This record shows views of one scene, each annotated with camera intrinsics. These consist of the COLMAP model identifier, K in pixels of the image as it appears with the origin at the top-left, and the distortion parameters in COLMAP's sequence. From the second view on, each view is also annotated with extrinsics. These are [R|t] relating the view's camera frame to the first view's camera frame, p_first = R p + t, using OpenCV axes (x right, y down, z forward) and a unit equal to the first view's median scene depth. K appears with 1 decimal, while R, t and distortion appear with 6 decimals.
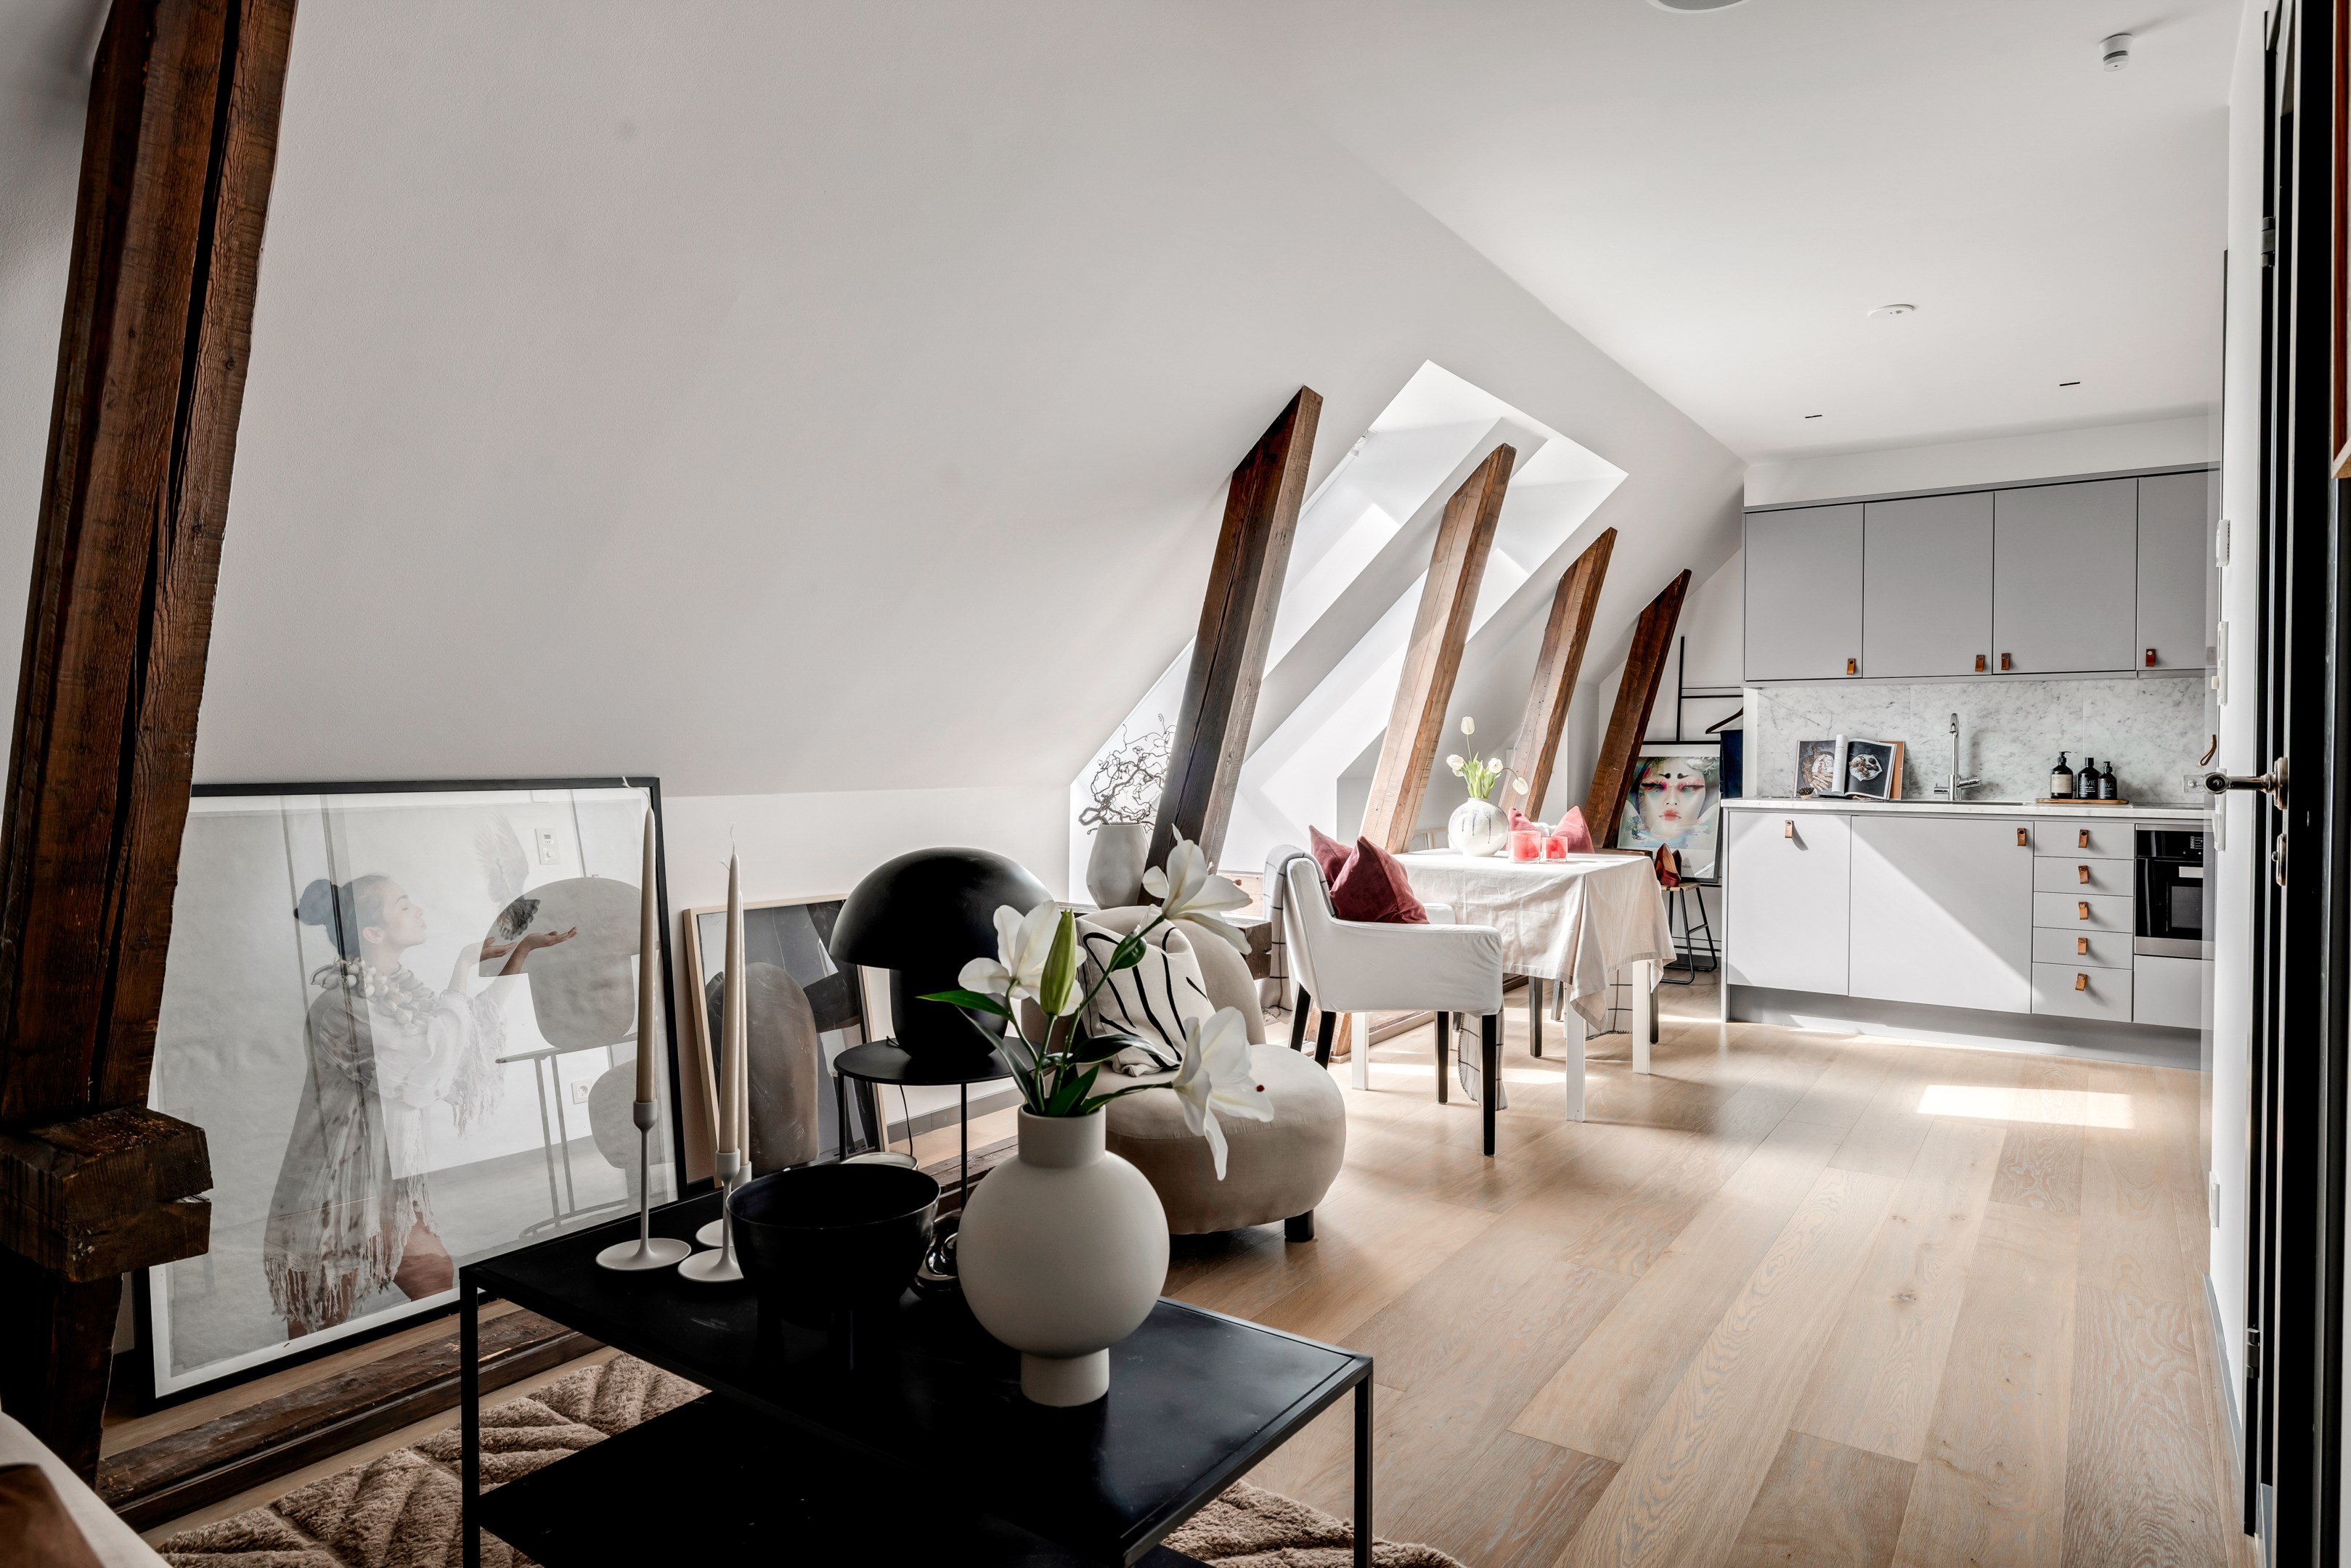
lens RADIAL K [[1368.2, 0, 1176.2], [0, 1368.2, 771.9], [0, 0, 1]] dist [-0.001546, 0.000091]
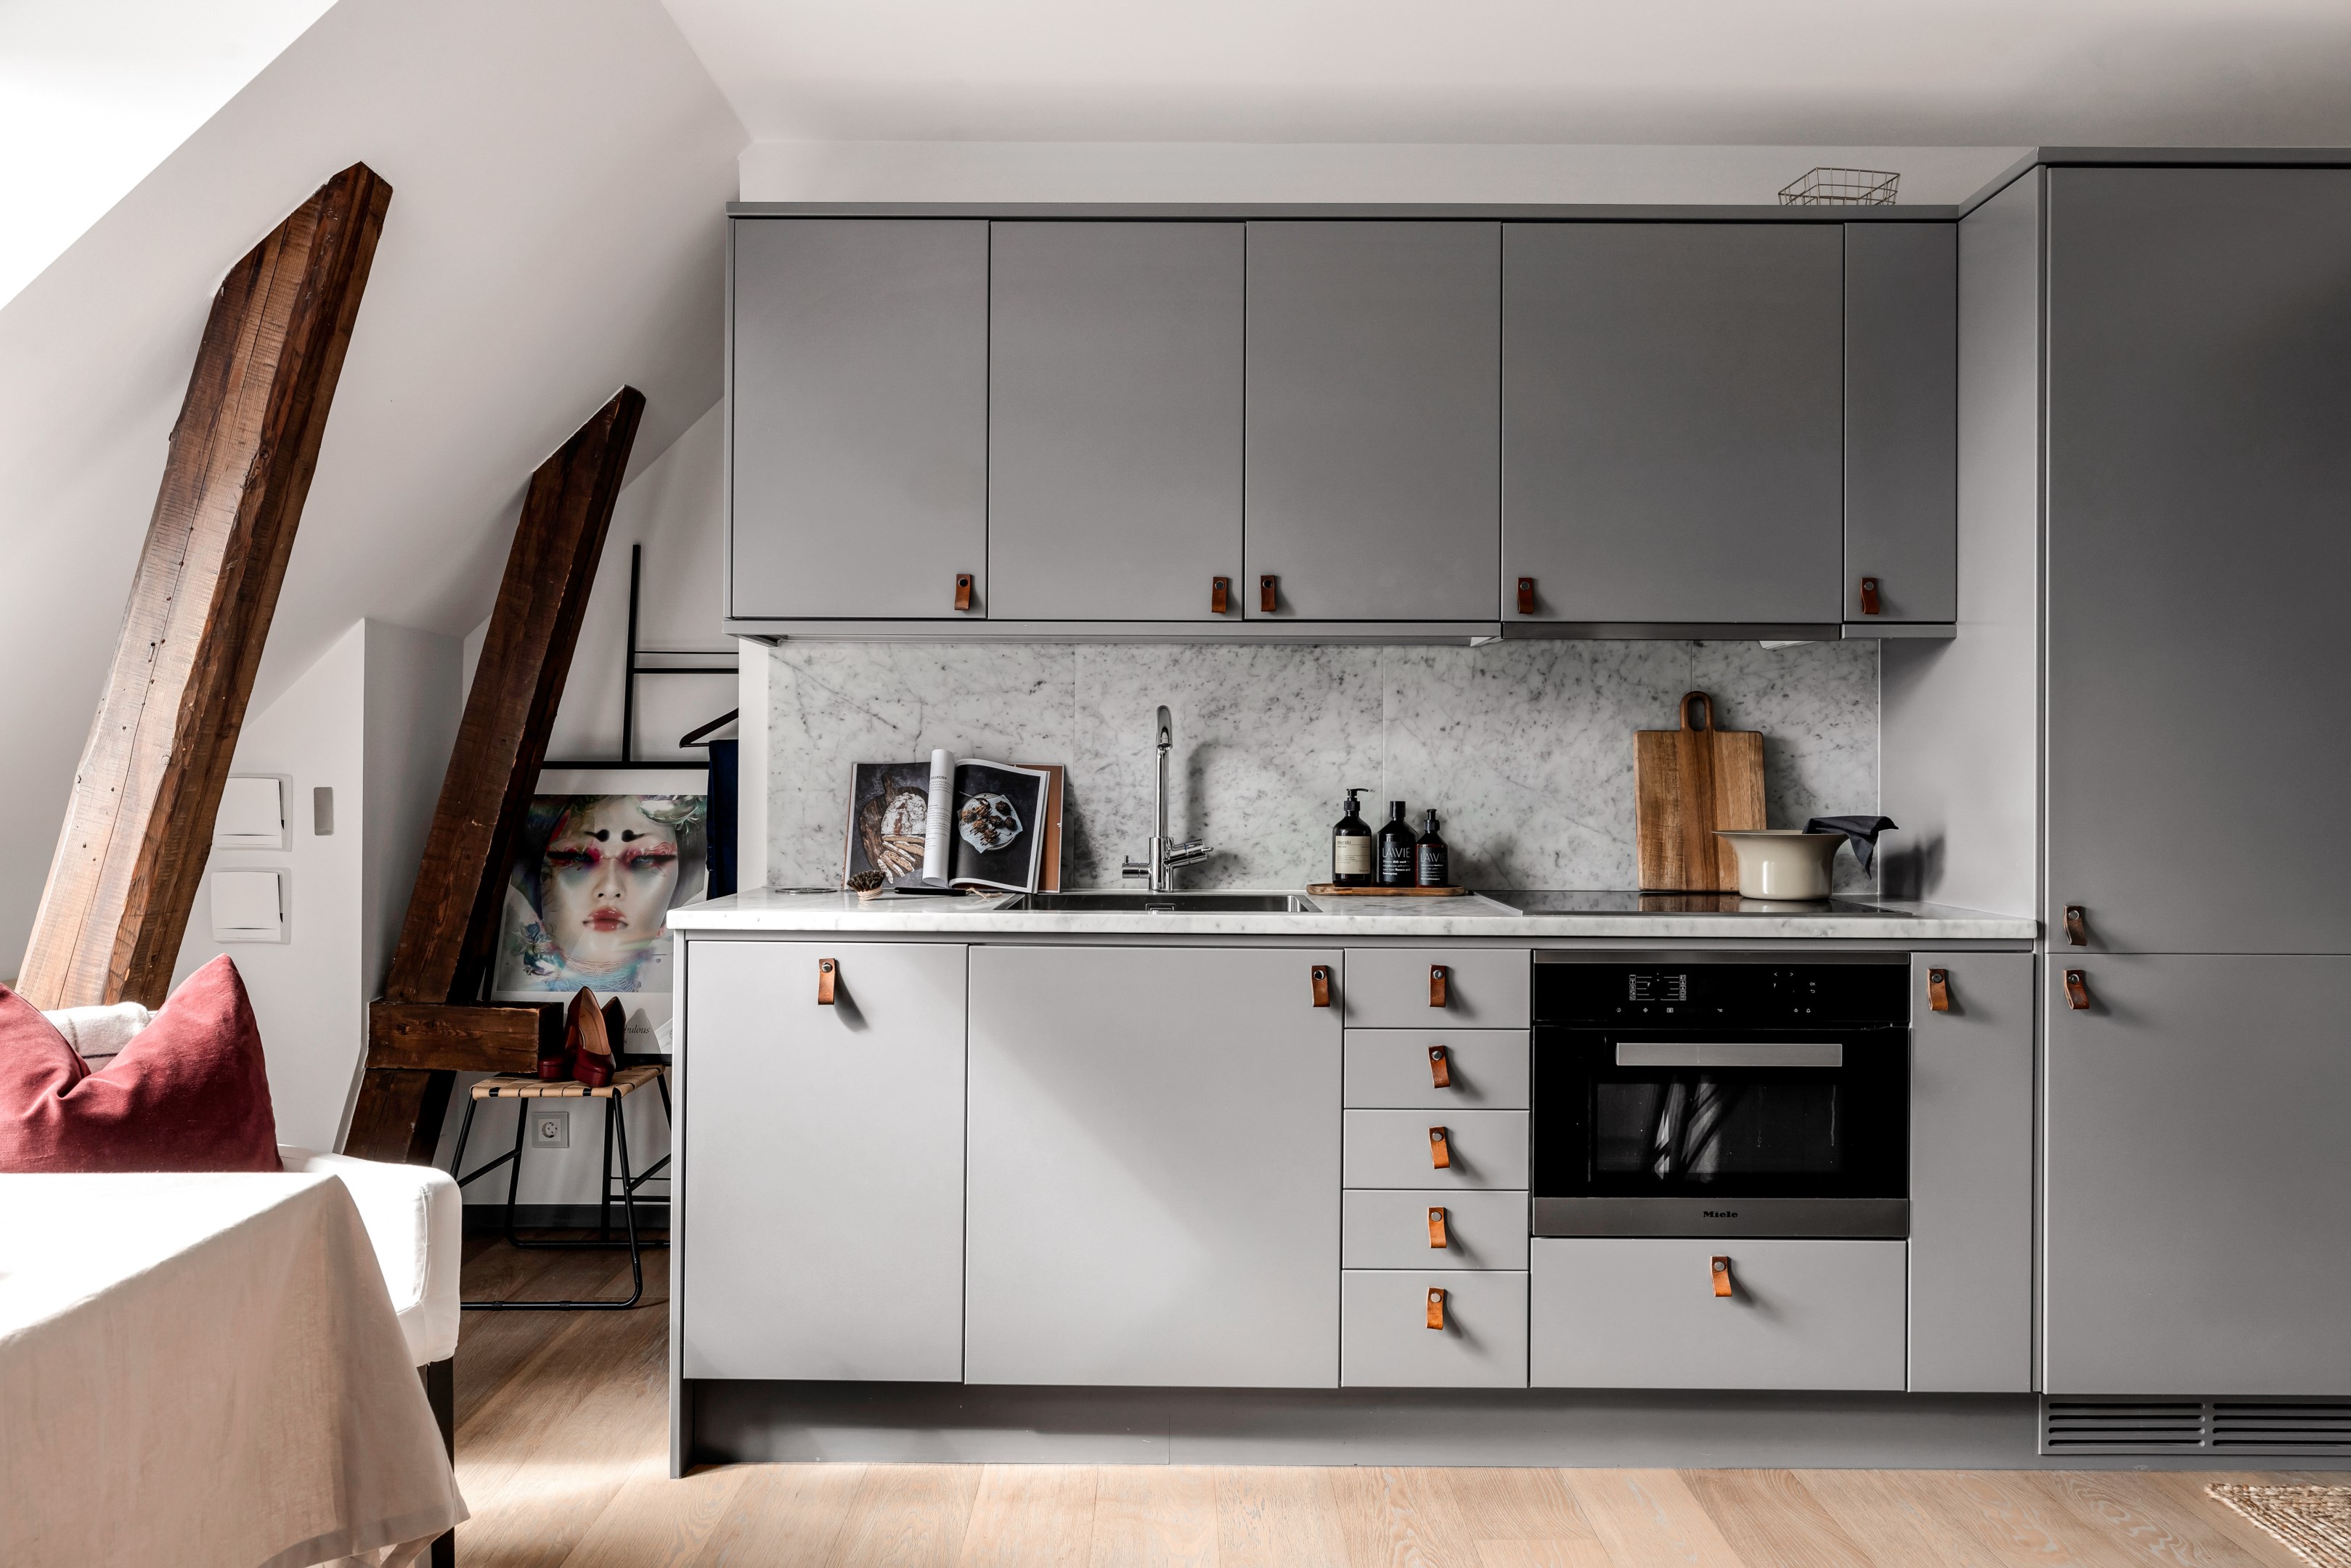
lens RADIAL K [[1666.2, 0, 1172.3], [0, 1666.2, 778.6], [0, 0, 1]] dist [-0.001249, -0.000273]
pose [[0.824574, 0.002883, 0.565747, 0.257067], [0.004544, 0.999921, -0.011718, -0.011866], [-0.565736, 0.012233, 0.824496, 0.544029]]
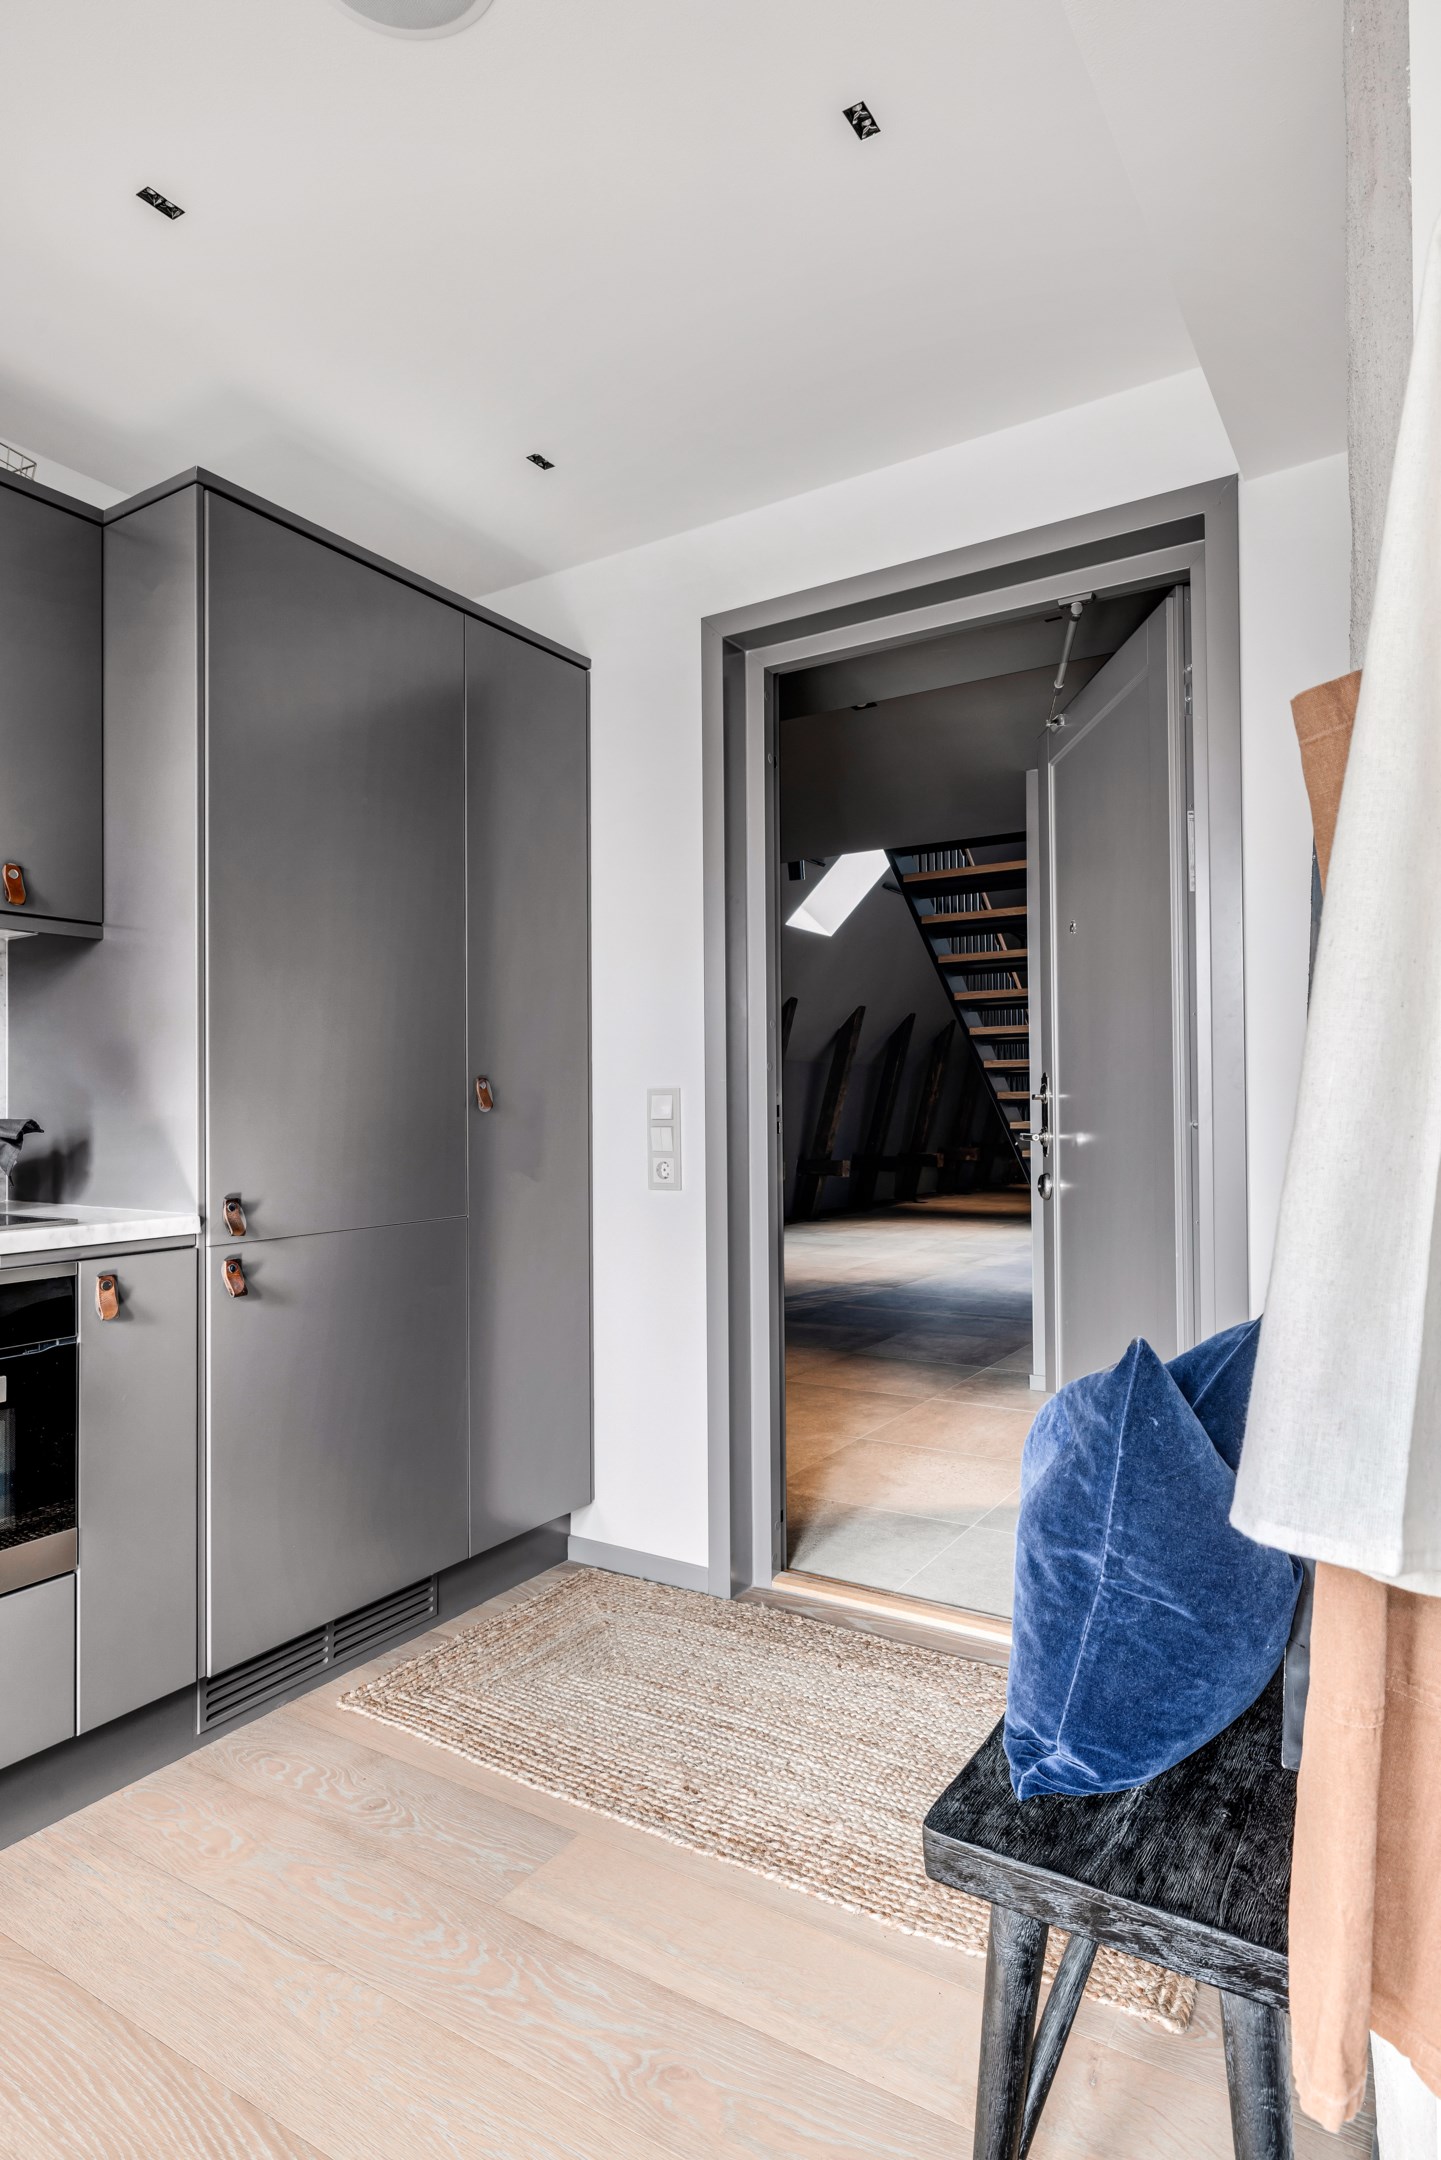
lens RADIAL K [[1204.5, 0, 720.5], [0, 1204.5, 1080.0], [0, 0, 1]] dist [-0.001920, 0.001088]
pose [[-0.037447, 0.017860, 0.999139, 0.376567], [0.024219, 0.999563, -0.016960, -0.005527], [-0.999005, 0.023563, -0.037863, 0.662168]]
